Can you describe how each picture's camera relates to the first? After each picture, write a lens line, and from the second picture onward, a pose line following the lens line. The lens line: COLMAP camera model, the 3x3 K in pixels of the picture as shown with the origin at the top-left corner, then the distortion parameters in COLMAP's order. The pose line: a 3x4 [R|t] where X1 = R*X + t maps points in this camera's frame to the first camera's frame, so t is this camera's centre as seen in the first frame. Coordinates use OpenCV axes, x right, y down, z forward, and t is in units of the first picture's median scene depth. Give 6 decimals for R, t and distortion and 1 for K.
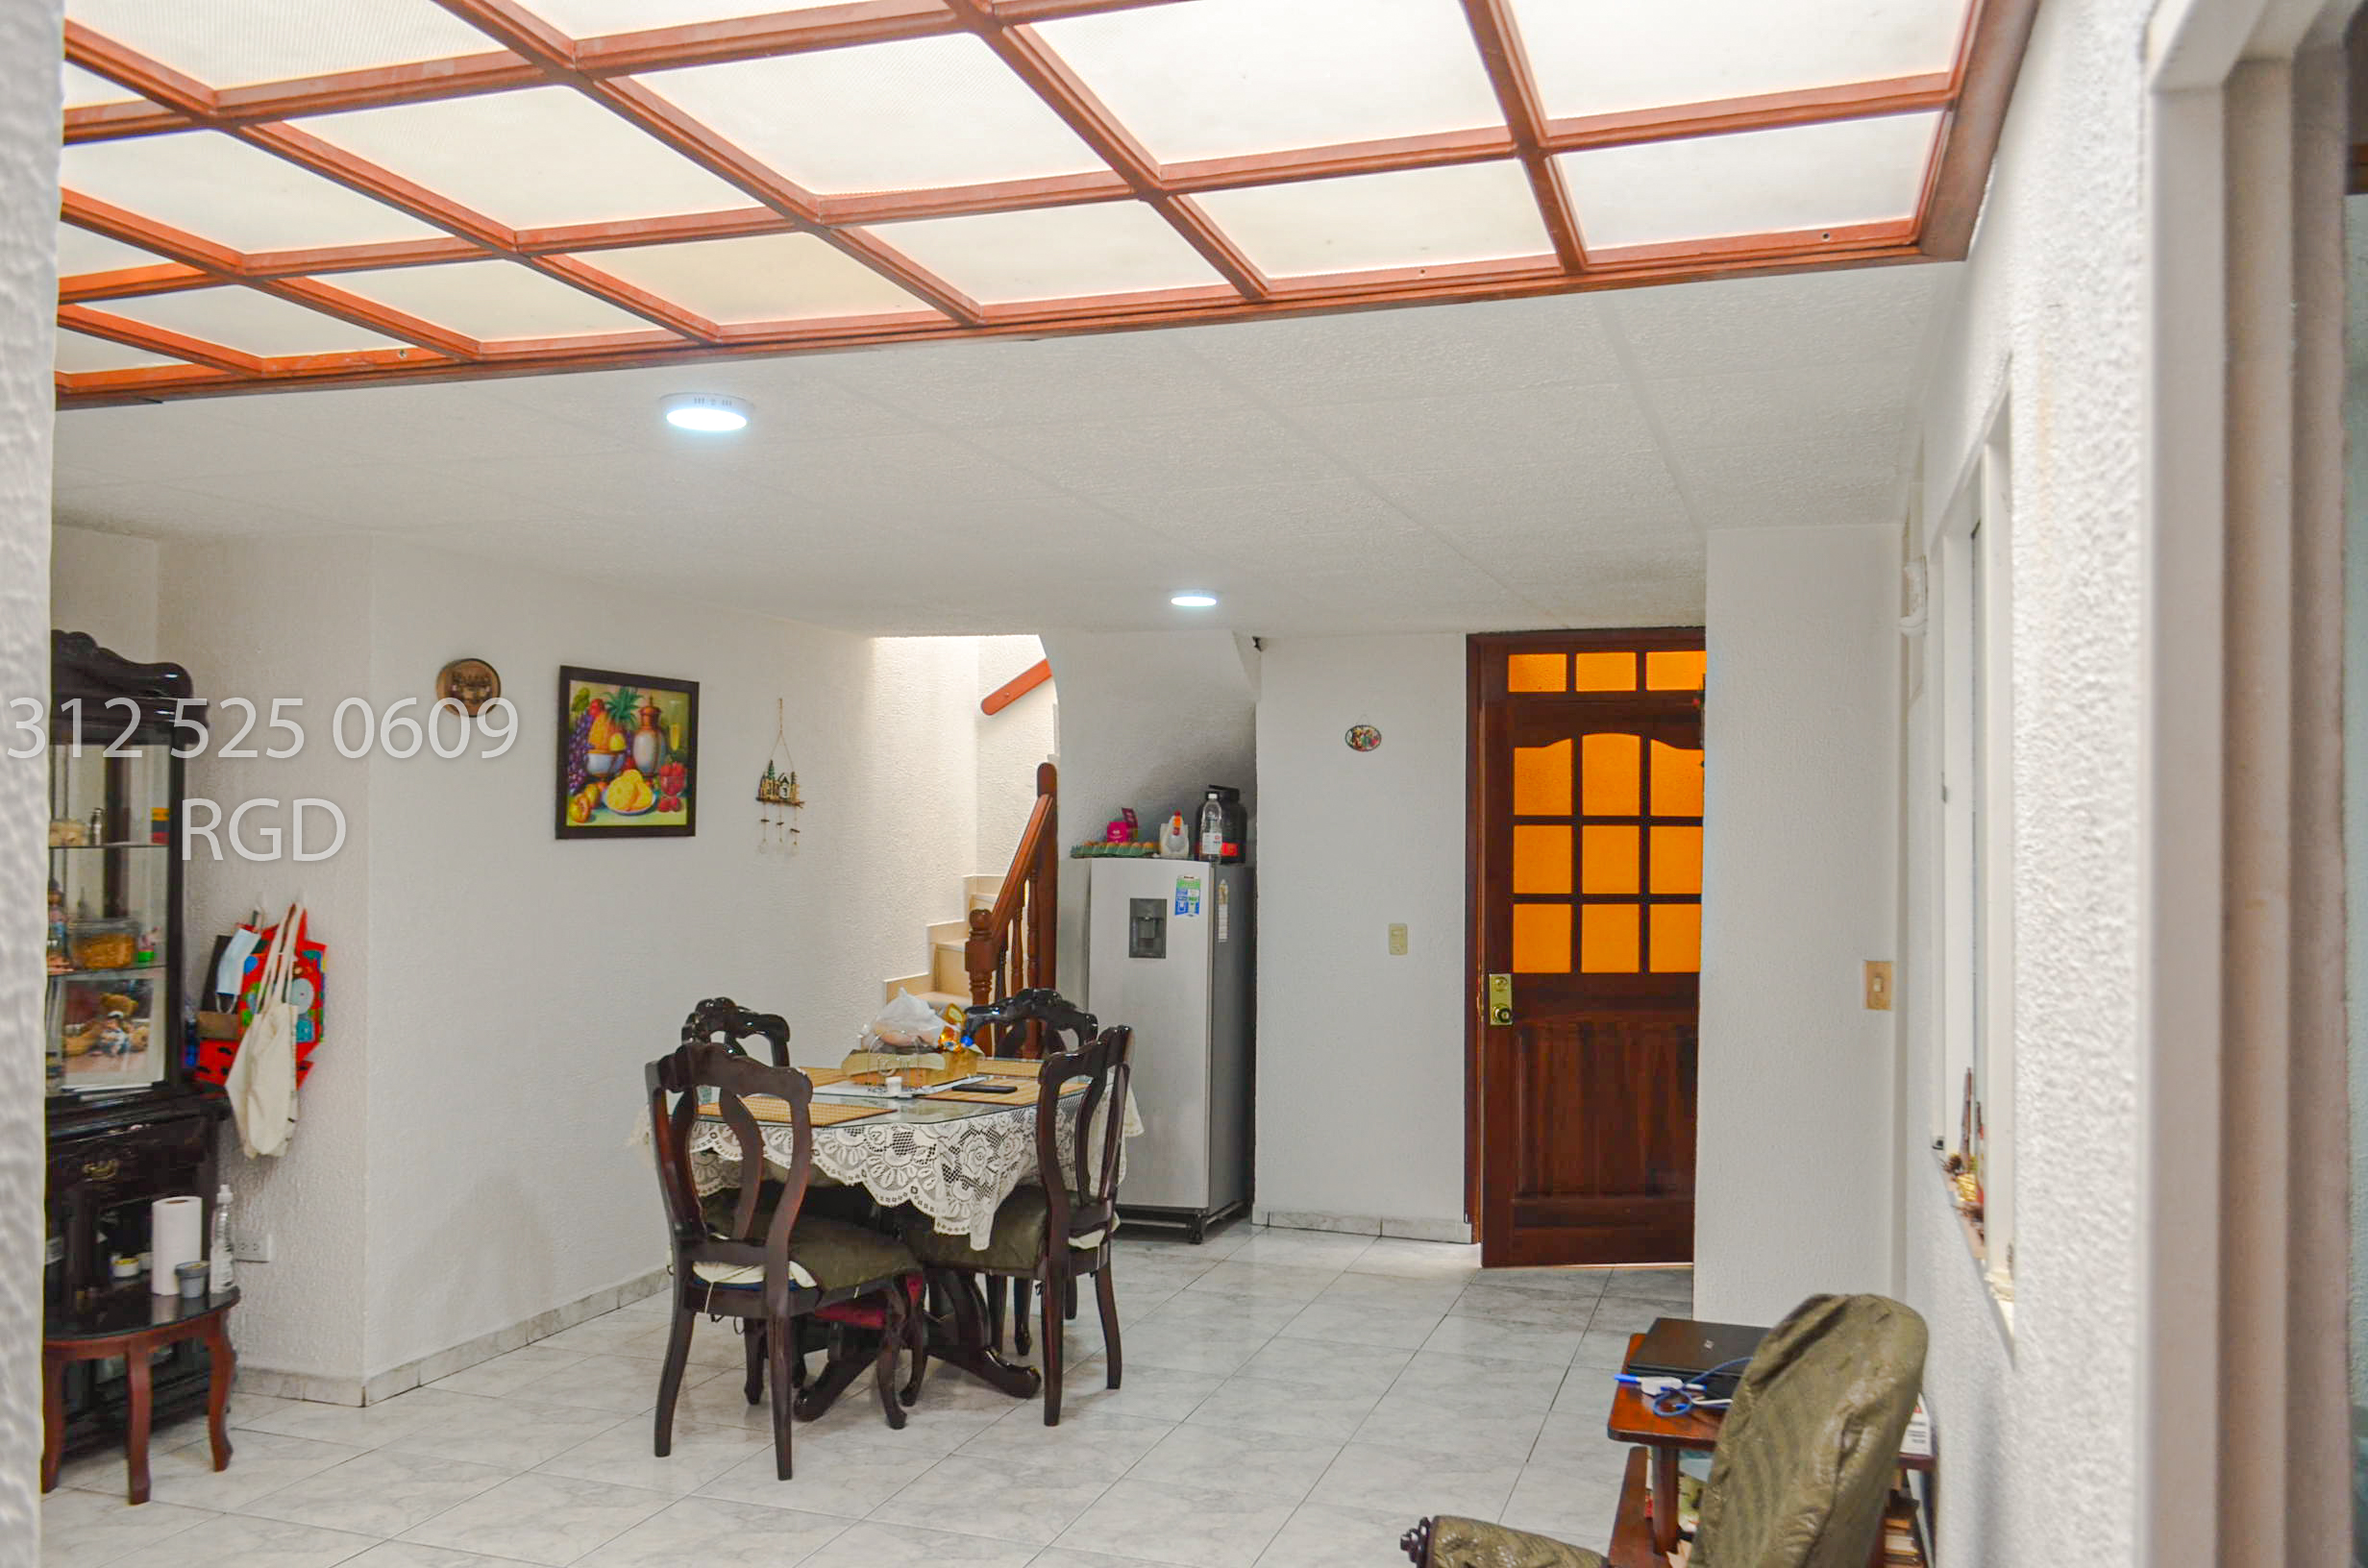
lens RADIAL K [[1796.2, 0, 1233.8], [0, 1796.2, 816.4], [0, 0, 1]] dist [-0.014219, -0.004659]
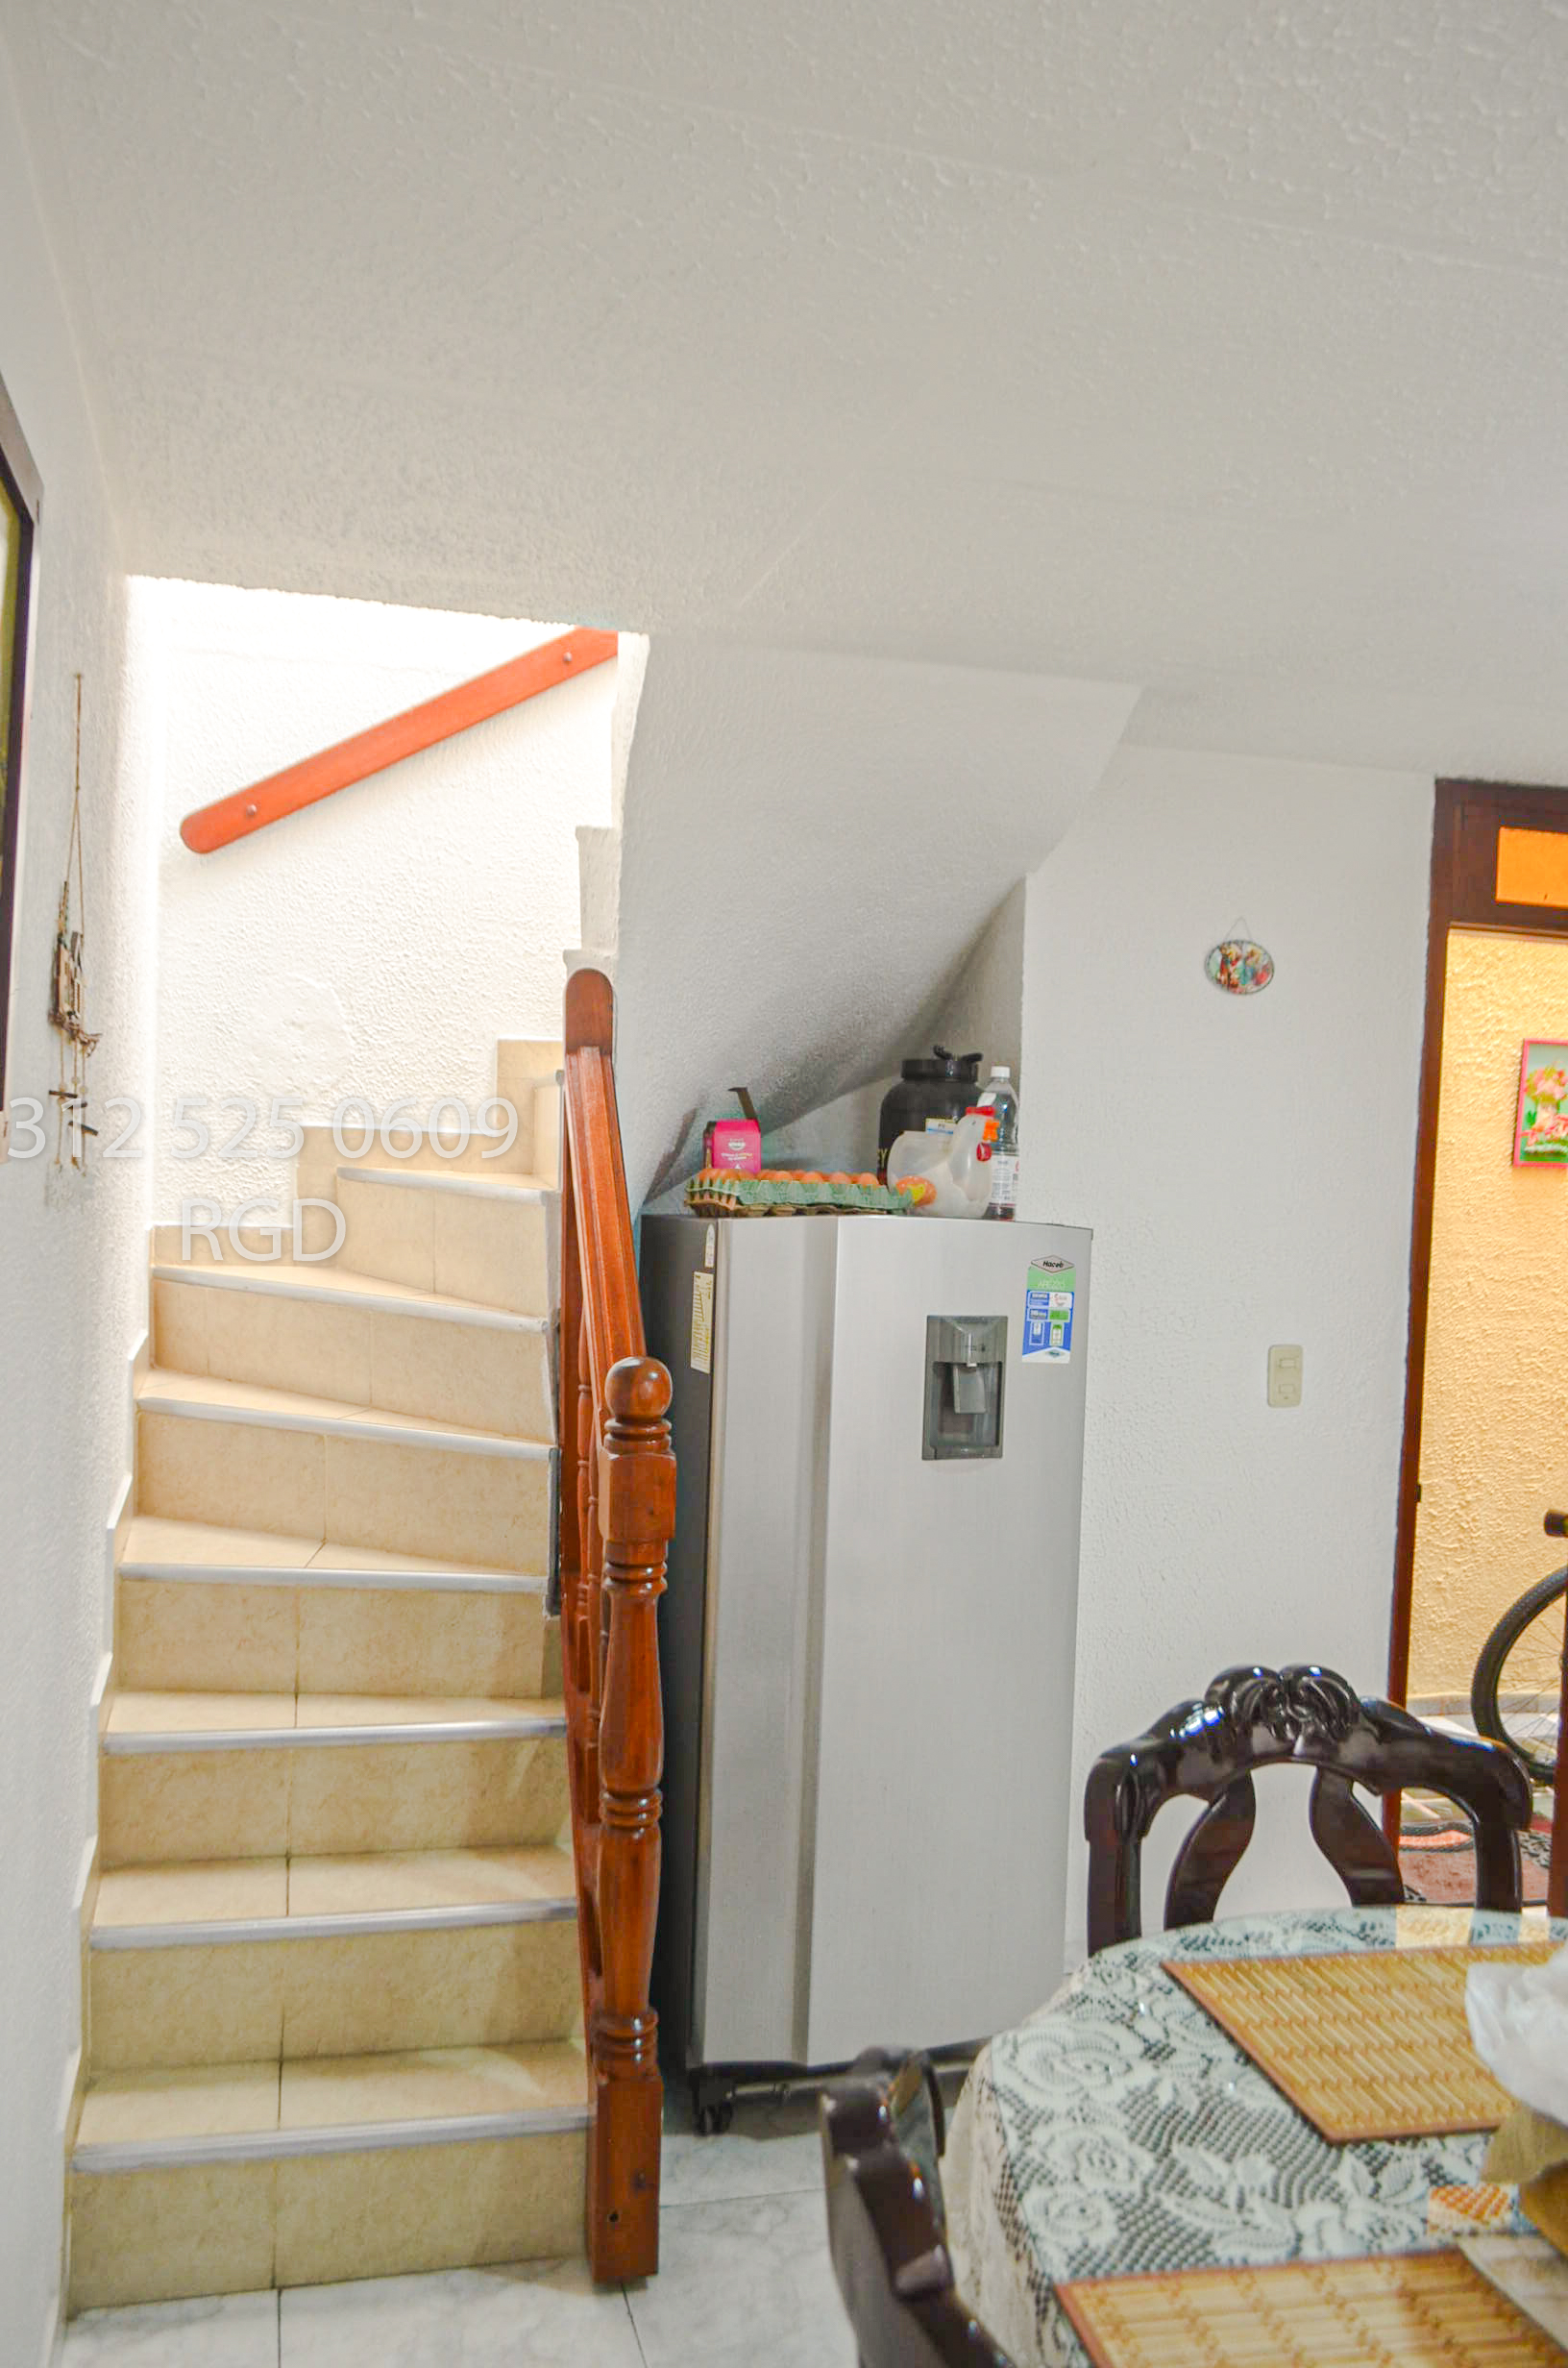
lens RADIAL K [[1796.2, 0, 771.7], [0, 1796.2, 1208.0], [0, 0, 1]] dist [-0.014219, -0.004659]
pose [[0.836638, 0.005643, 0.547727, -0.352200], [-0.040832, 0.997807, 0.052090, 0.001639], [-0.546232, -0.065945, 0.835034, 0.769874]]
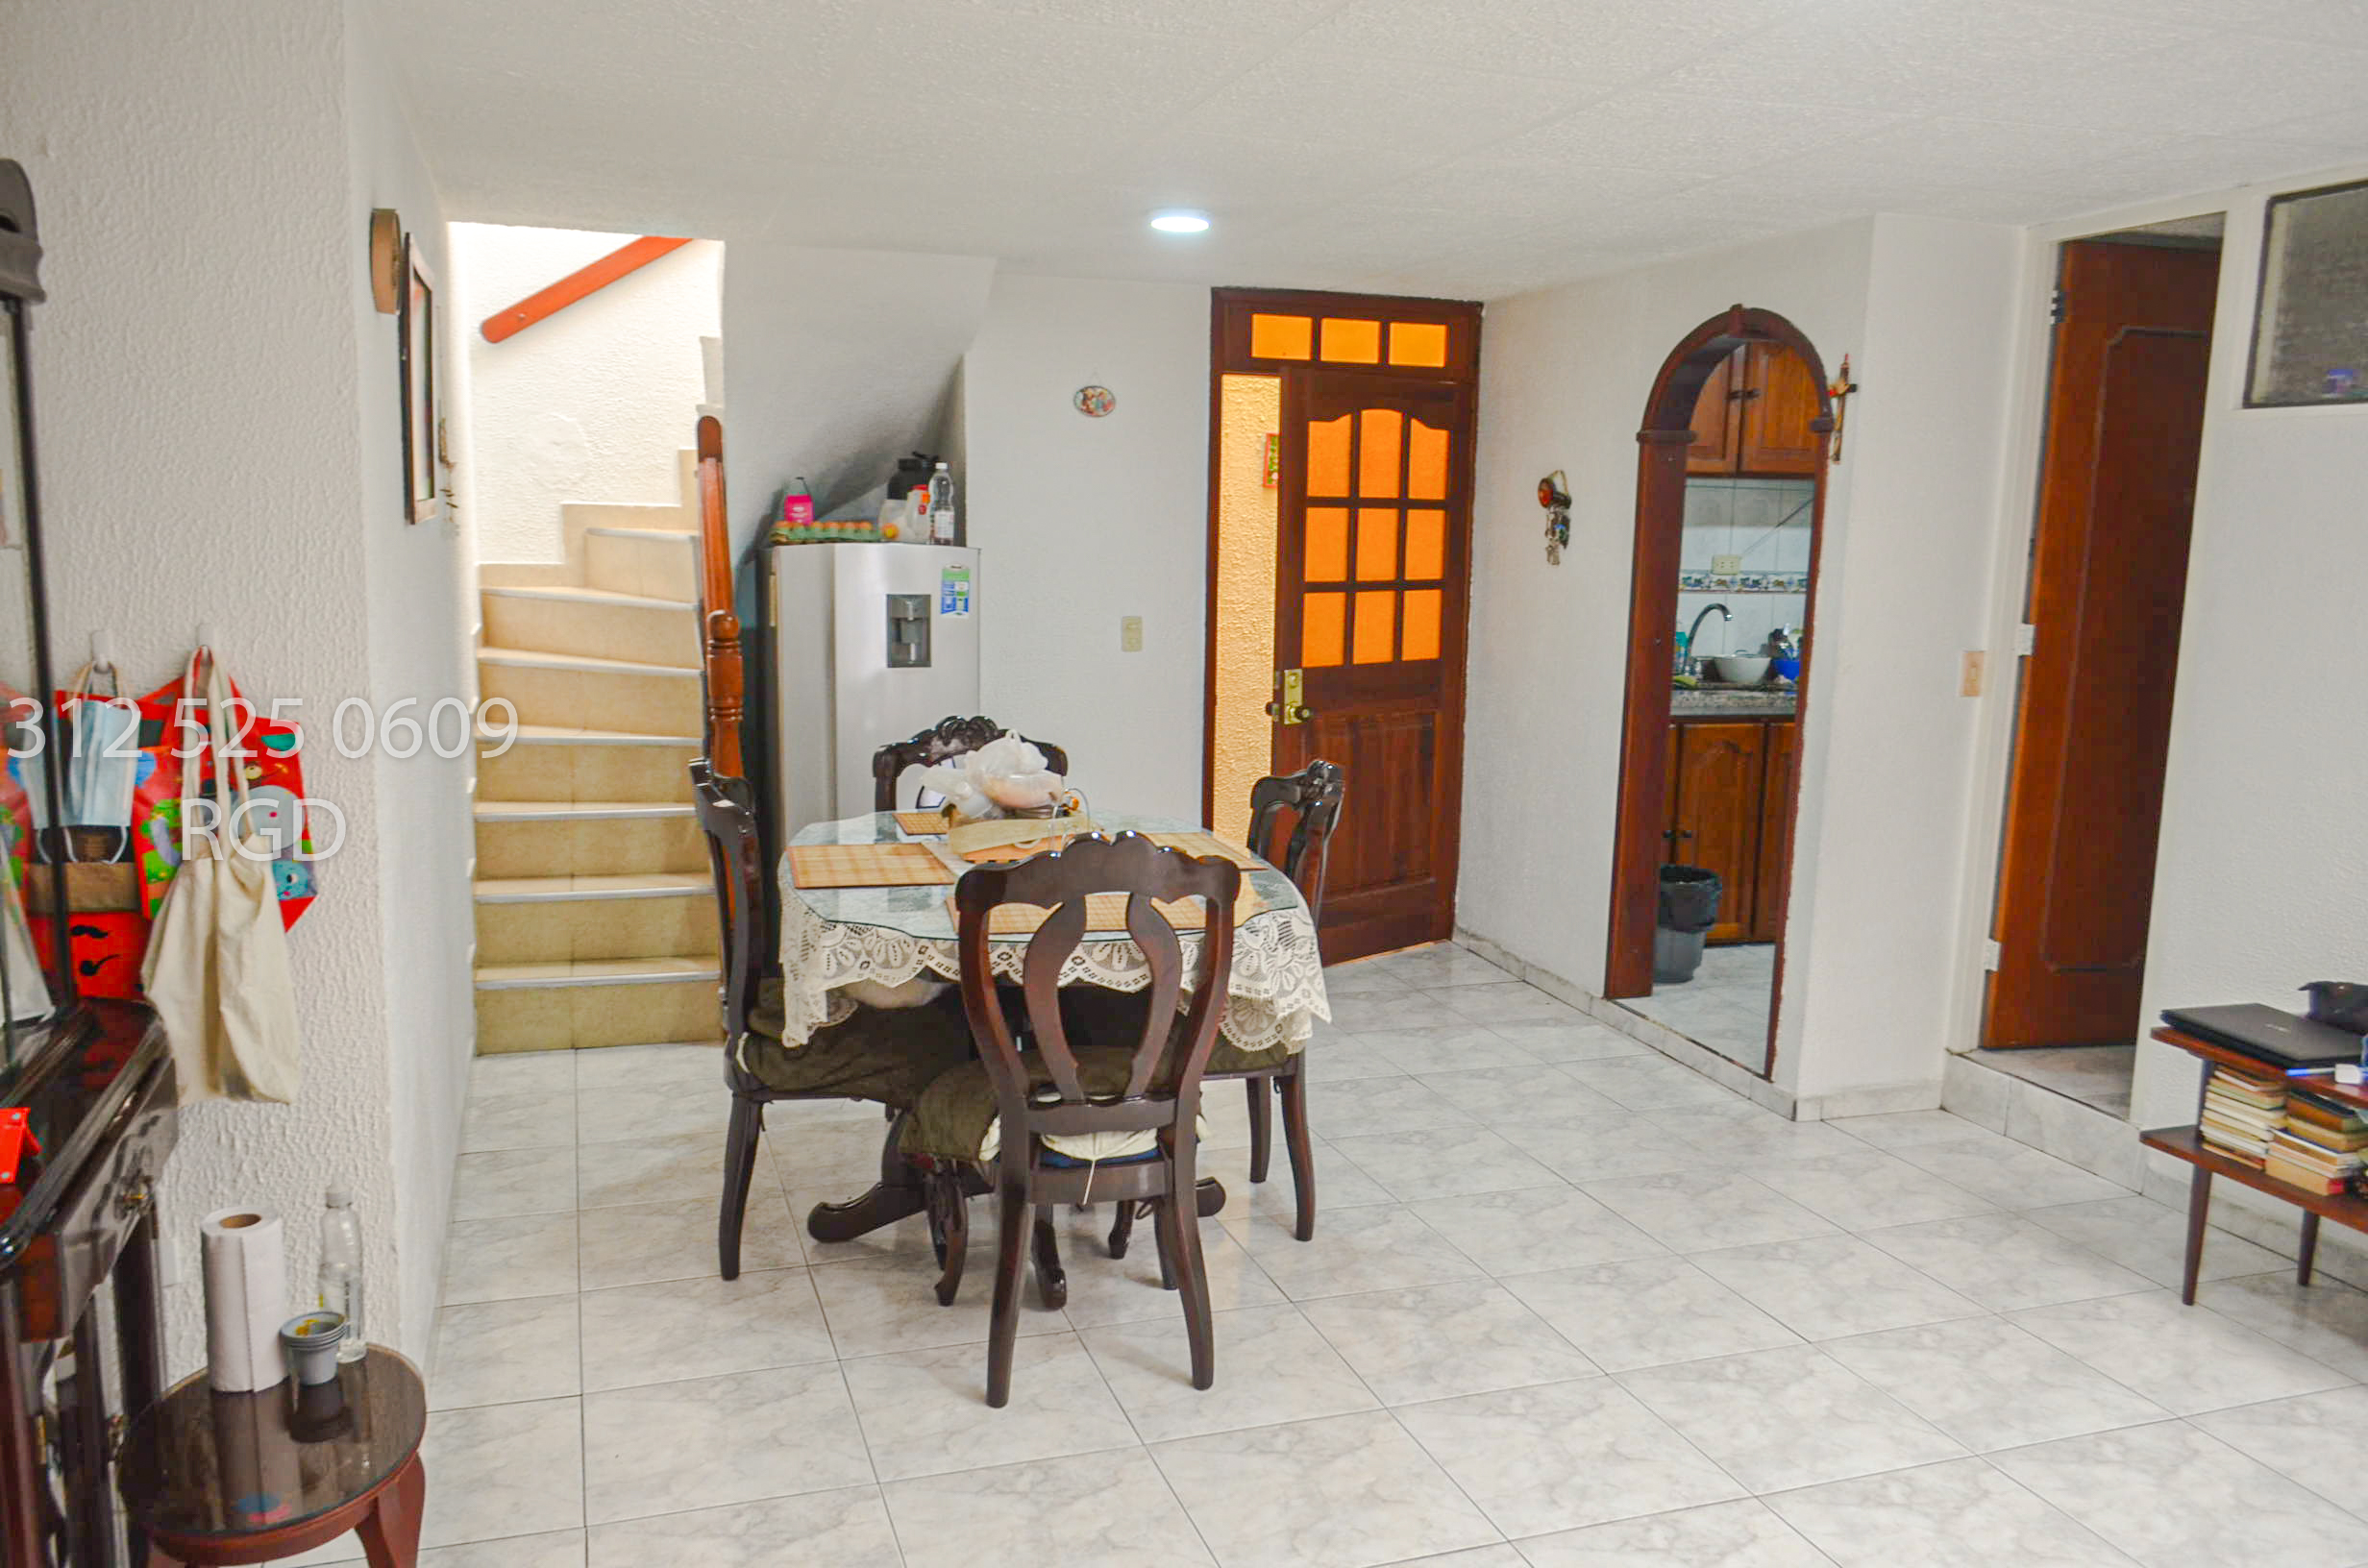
lens RADIAL K [[1796.2, 0, 1177.1], [0, 1796.2, 785.5], [0, 0, 1]] dist [-0.014219, -0.004659]
pose [[0.807587, -0.081069, 0.584149, -0.484115], [-0.019469, 0.986302, 0.163796, -0.004316], [-0.589426, -0.143652, 0.794947, 0.311015]]
